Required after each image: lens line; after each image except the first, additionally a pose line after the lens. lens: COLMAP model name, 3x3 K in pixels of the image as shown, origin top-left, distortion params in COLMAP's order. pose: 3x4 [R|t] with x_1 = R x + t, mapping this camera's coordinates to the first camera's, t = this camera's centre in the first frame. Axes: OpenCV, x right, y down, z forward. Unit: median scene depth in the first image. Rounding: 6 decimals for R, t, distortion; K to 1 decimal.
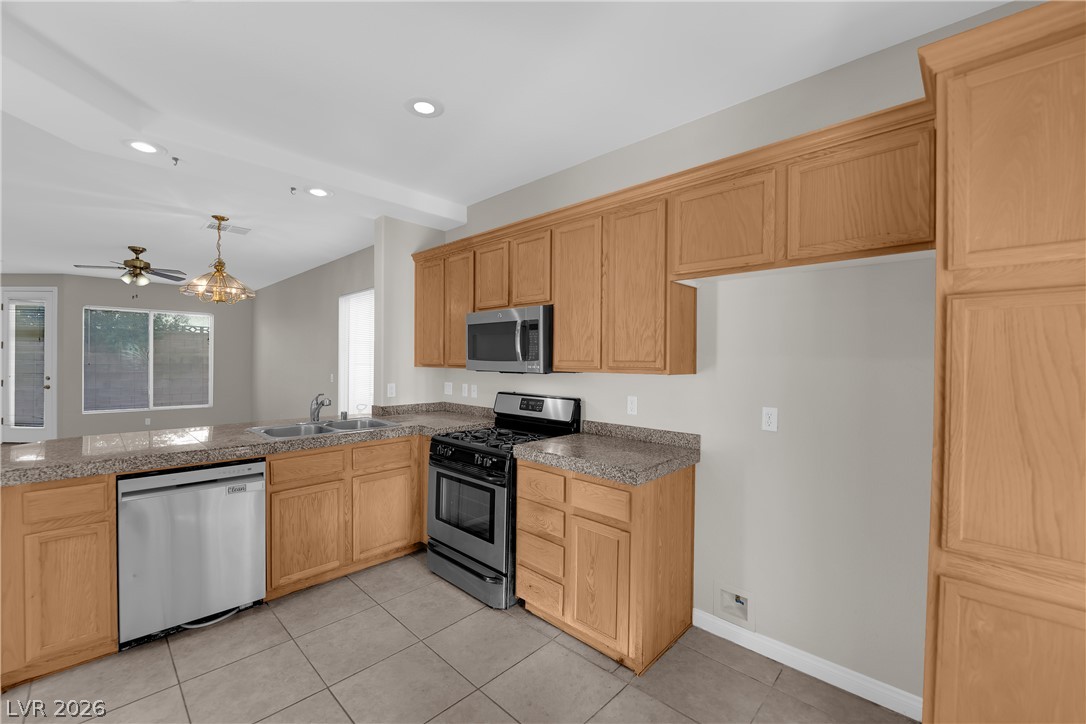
lens RADIAL K [[438.6, 0, 538.8], [0, 438.6, 362.6], [0, 0, 1]] dist [-0.011294, -0.002036]
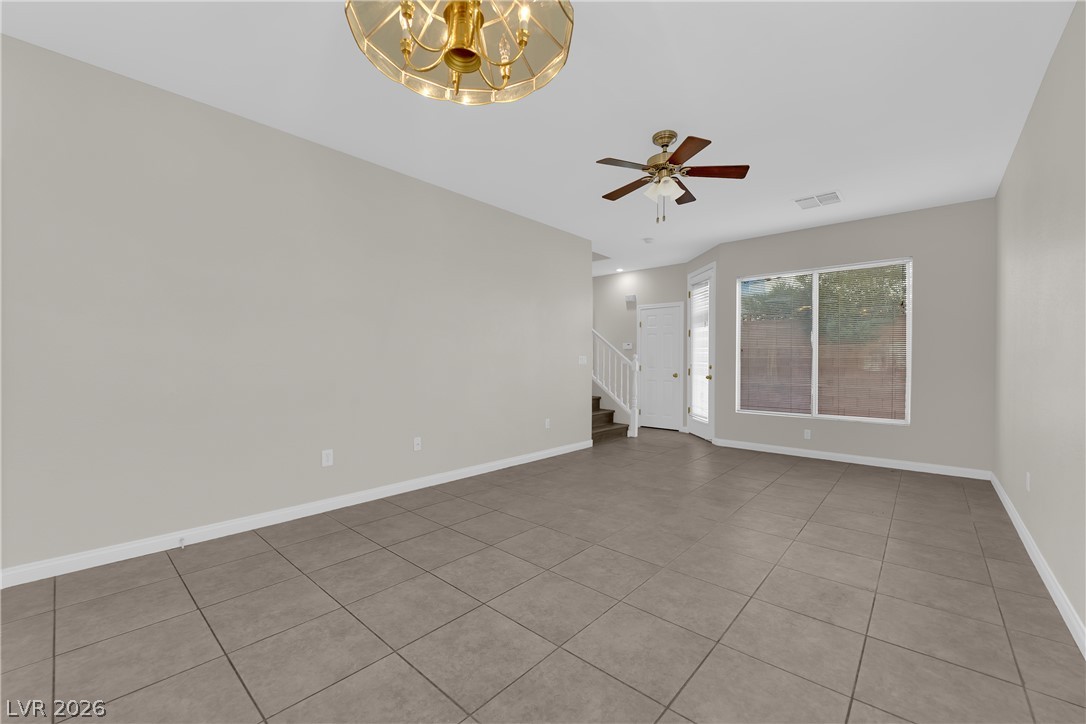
lens RADIAL K [[438.6, 0, 536.6], [0, 438.6, 362.1], [0, 0, 1]] dist [-0.011294, -0.002036]
pose [[0.033303, -0.008426, -0.999410, -0.653002], [-0.007550, 0.999934, -0.008682, 0.089650], [0.999417, 0.007834, 0.033237, 1.541958]]
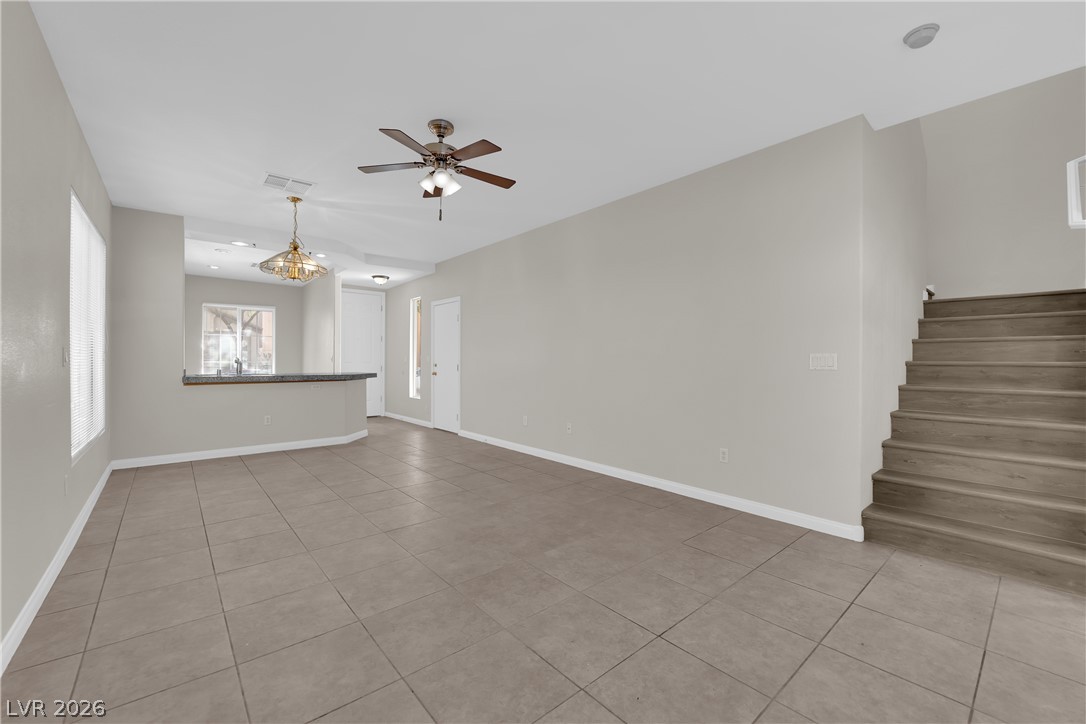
lens RADIAL K [[438.6, 0, 540.4], [0, 438.6, 361.8], [0, 0, 1]] dist [-0.011294, -0.002036]
pose [[-0.994896, -0.016449, 0.099556, -2.113939], [-0.015765, 0.999846, 0.007651, 0.065869], [-0.099666, 0.006042, -0.995003, 2.947493]]
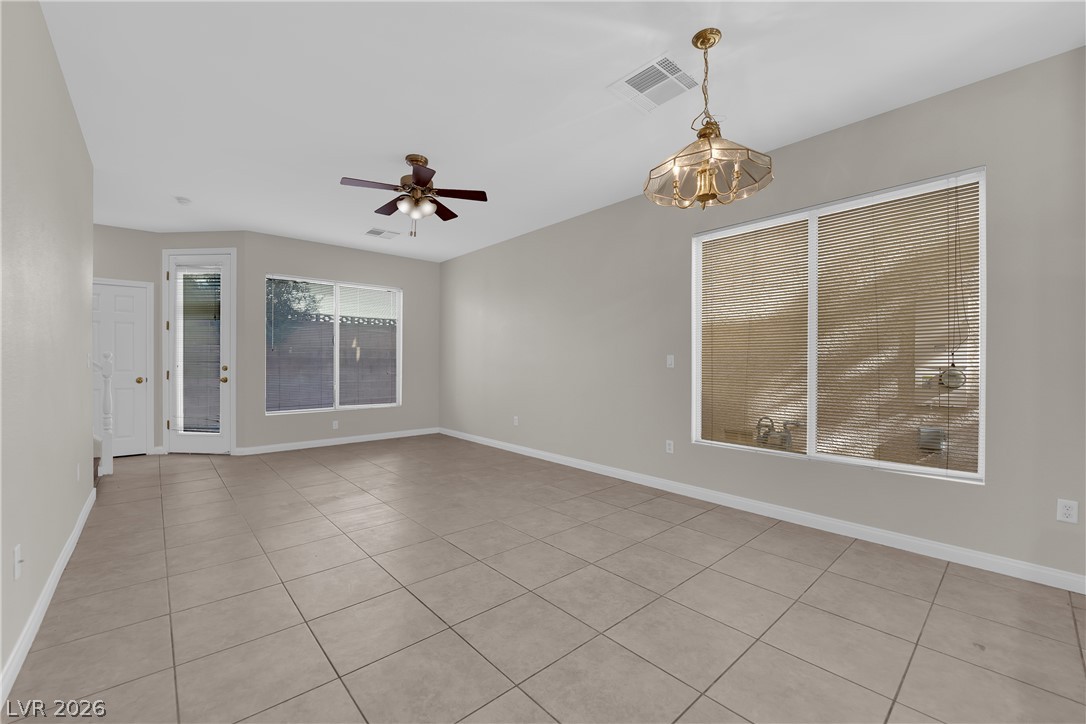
lens RADIAL K [[438.6, 0, 541.4], [0, 438.6, 362.2], [0, 0, 1]] dist [-0.011294, -0.002036]
pose [[0.997128, -0.008389, -0.075272, -1.316287], [0.008195, 0.999962, -0.002882, 0.080495], [0.075293, 0.002257, 0.997159, 0.691090]]
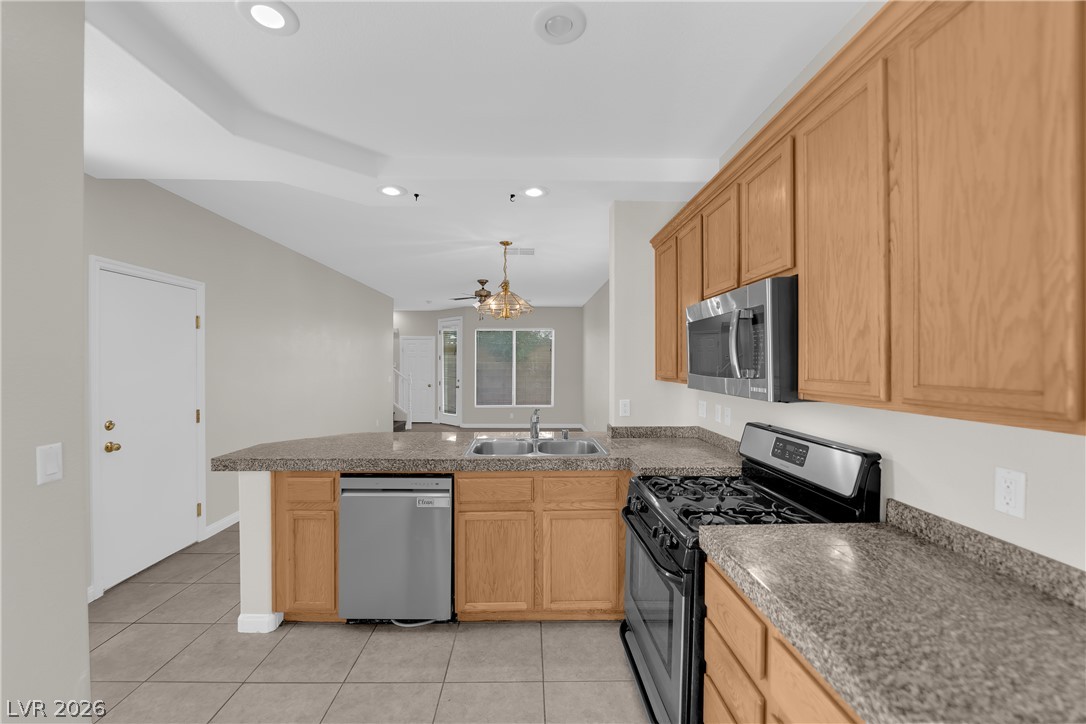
lens RADIAL K [[438.6, 0, 538.2], [0, 438.6, 363.2], [0, 0, 1]] dist [-0.011294, -0.002036]
pose [[0.710022, -0.007535, -0.704139, 0.176055], [0.000764, 0.999950, -0.009930, -0.018073], [0.704179, 0.006512, 0.709993, 0.387521]]
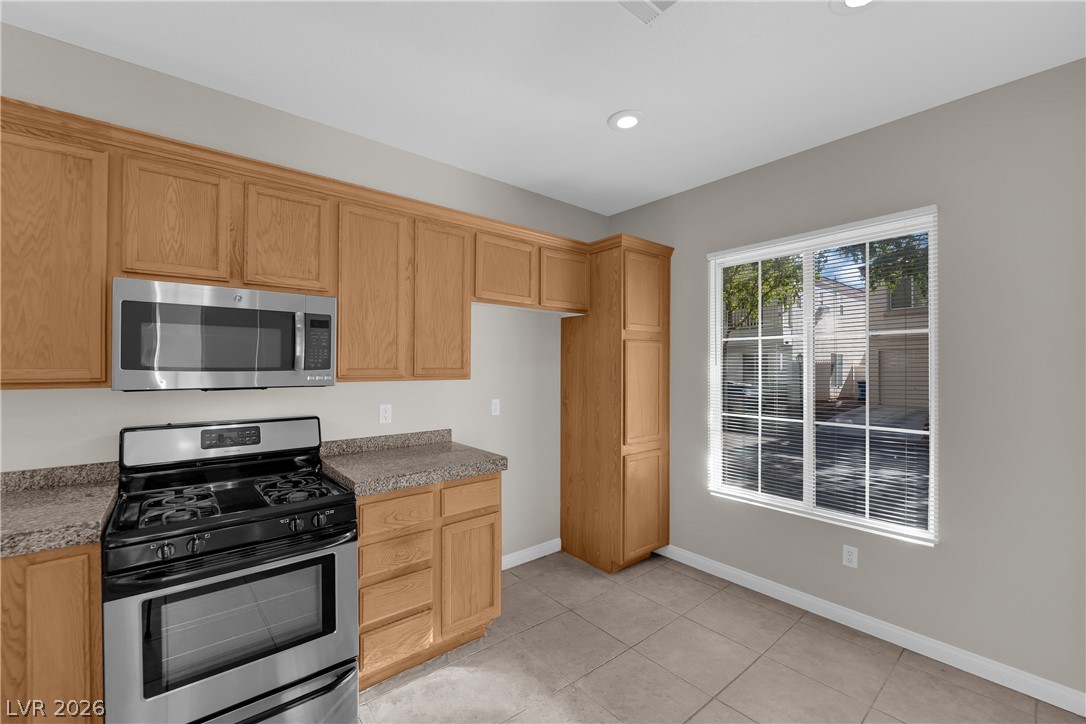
lens RADIAL K [[438.6, 0, 538.5], [0, 438.6, 364.0], [0, 0, 1]] dist [-0.011294, -0.002036]
pose [[0.116757, -0.006079, 0.993142, -0.677616], [0.004886, 0.999973, 0.005547, -0.015736], [-0.993149, 0.004205, 0.116783, 0.527001]]
